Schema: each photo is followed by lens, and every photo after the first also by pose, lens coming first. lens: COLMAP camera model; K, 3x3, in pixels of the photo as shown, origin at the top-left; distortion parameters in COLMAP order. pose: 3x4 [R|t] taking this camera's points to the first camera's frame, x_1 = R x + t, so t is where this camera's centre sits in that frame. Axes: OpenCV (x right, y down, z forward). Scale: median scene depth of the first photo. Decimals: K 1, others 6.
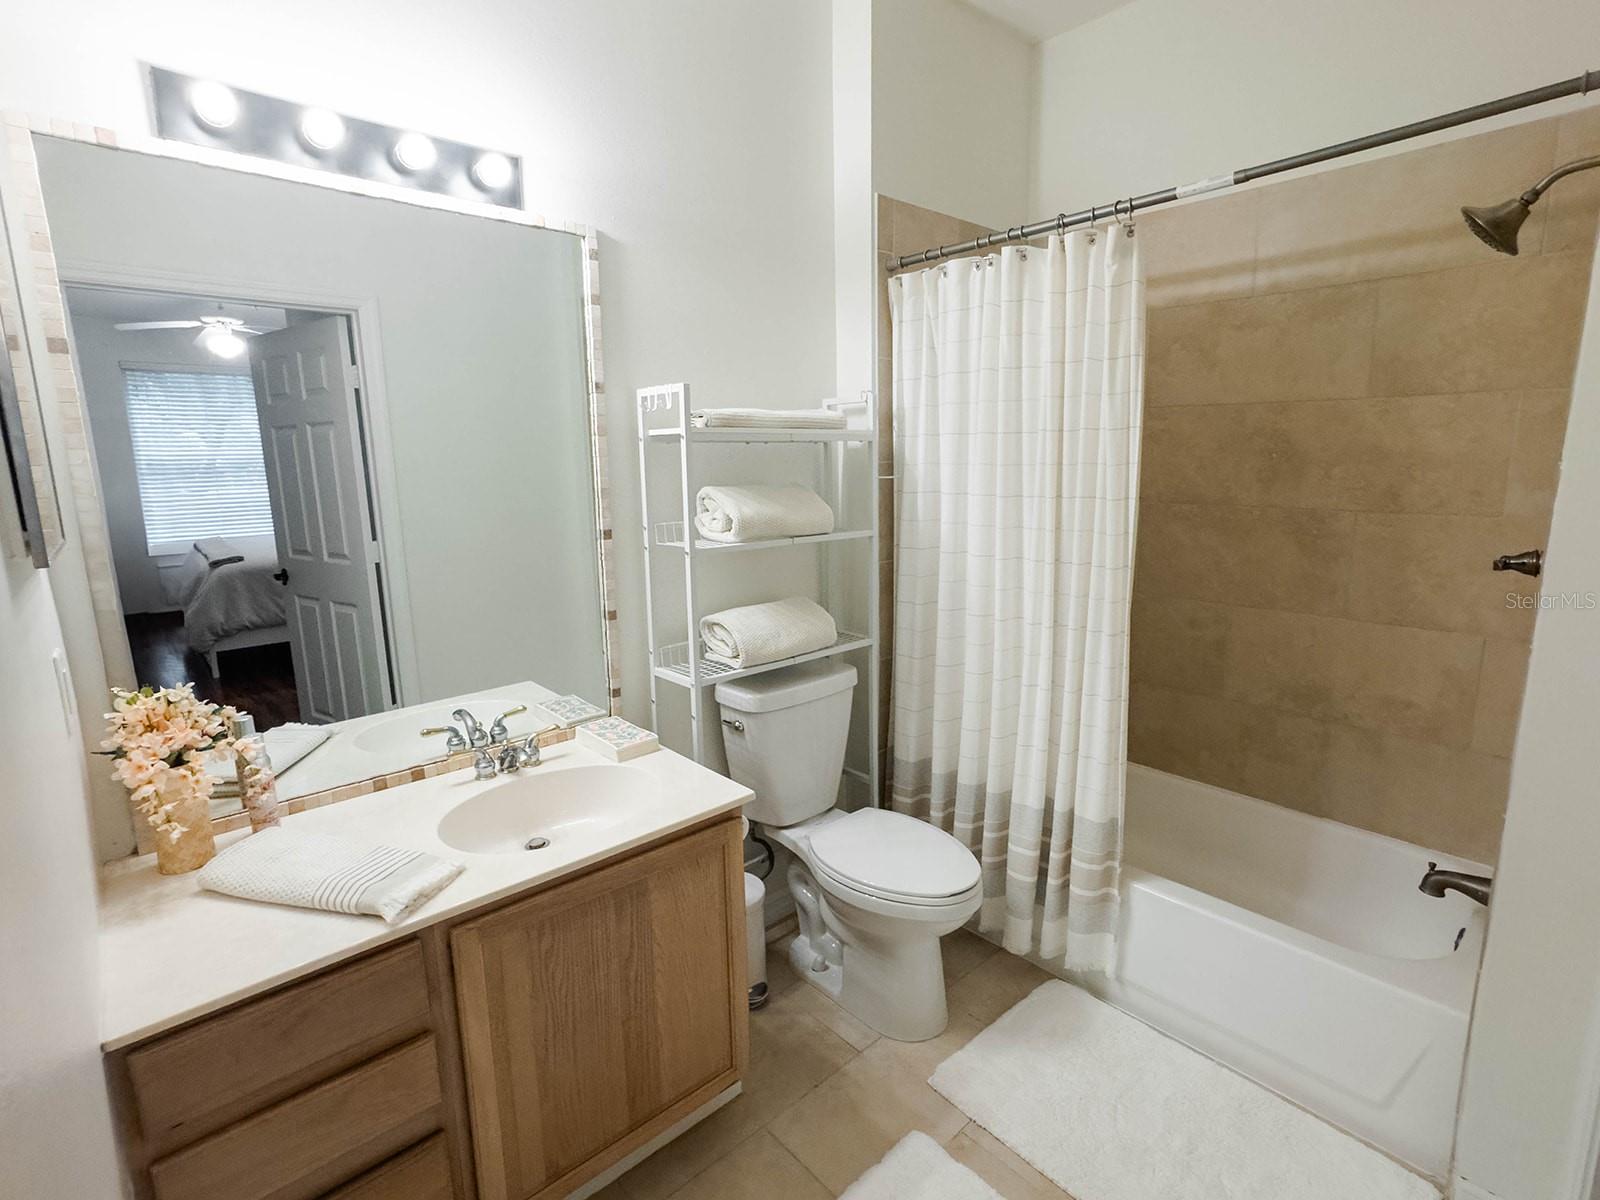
lens RADIAL K [[774.6, 0, 811.6], [0, 774.6, 583.7], [0, 0, 1]] dist [-0.041333, 0.021327]
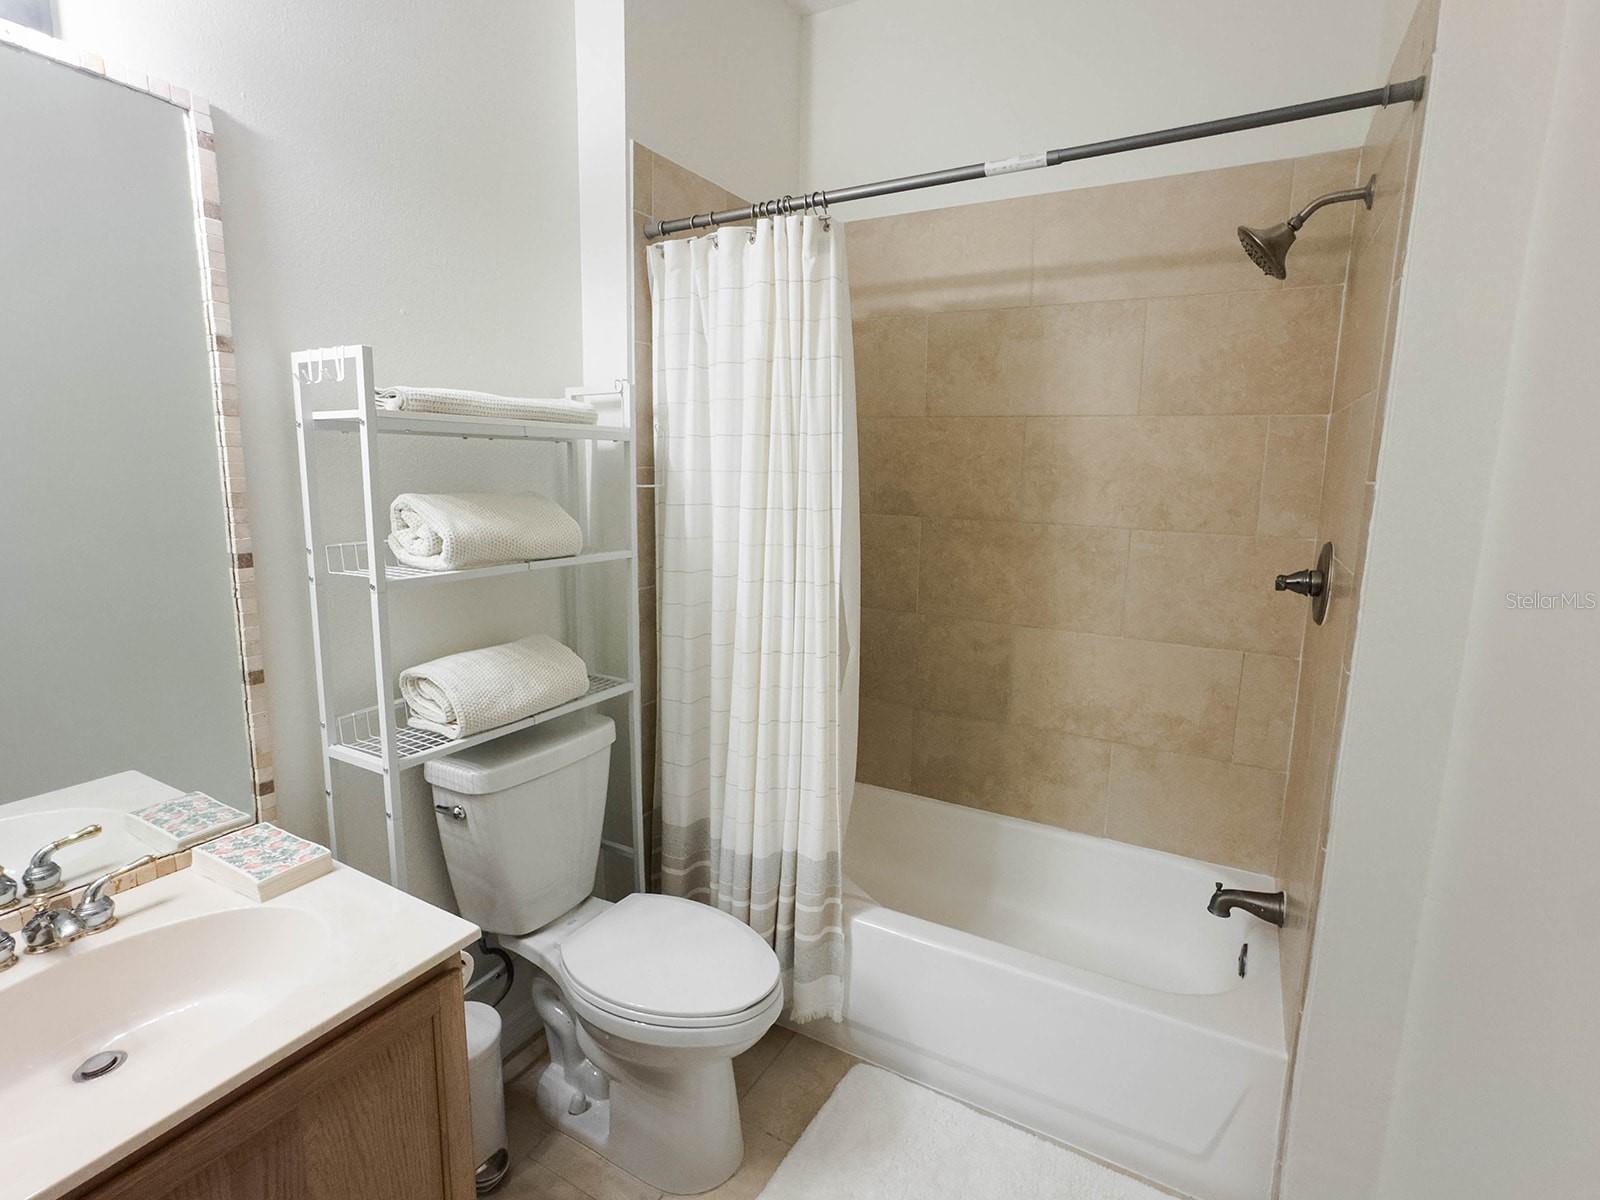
lens RADIAL K [[774.6, 0, 806.3], [0, 774.6, 584.7], [0, 0, 1]] dist [-0.041333, 0.021327]
pose [[0.948745, -0.018074, 0.315526, -0.004753], [0.023474, 0.999636, -0.013322, -0.020437], [-0.315171, 0.020046, 0.948823, 0.192386]]
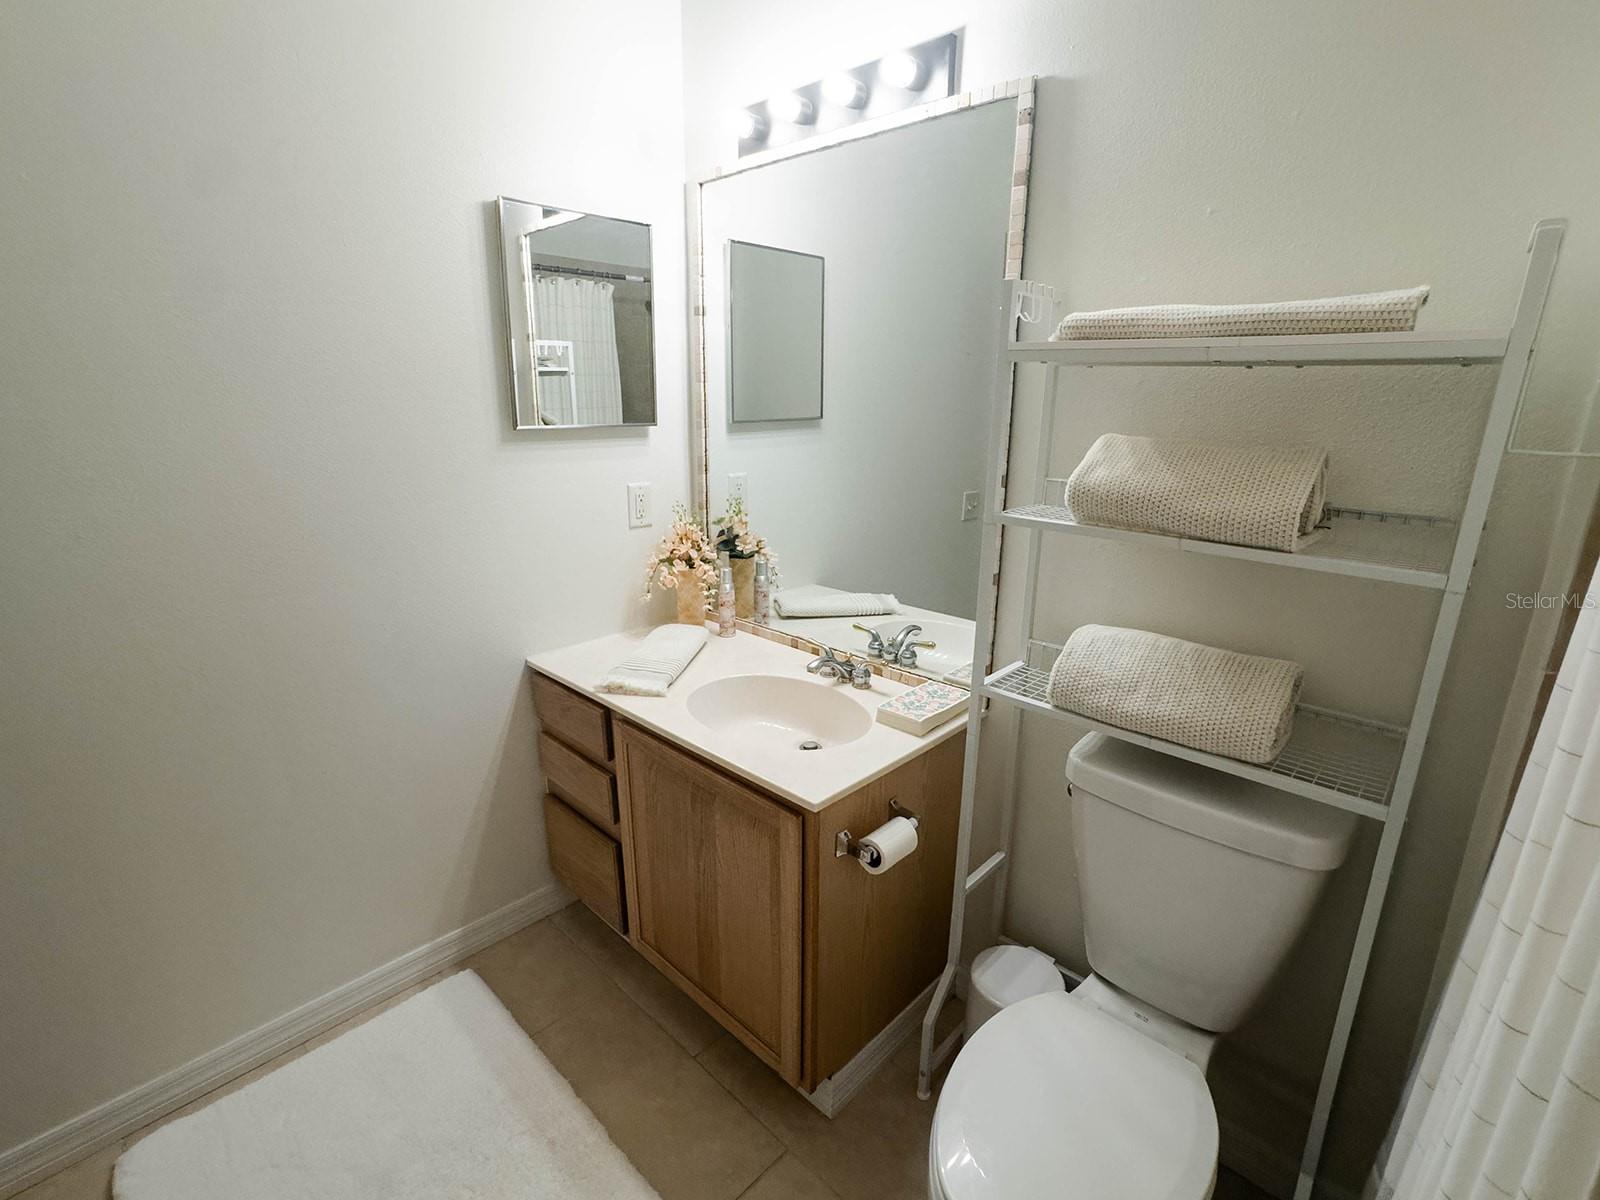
lens RADIAL K [[774.6, 0, 803.0], [0, 774.6, 600.1], [0, 0, 1]] dist [-0.041333, 0.021327]
pose [[0.060321, 0.280784, -0.957874, 0.517380], [-0.174797, 0.947764, 0.266813, -0.119917], [0.982755, 0.151339, 0.106250, 0.692851]]
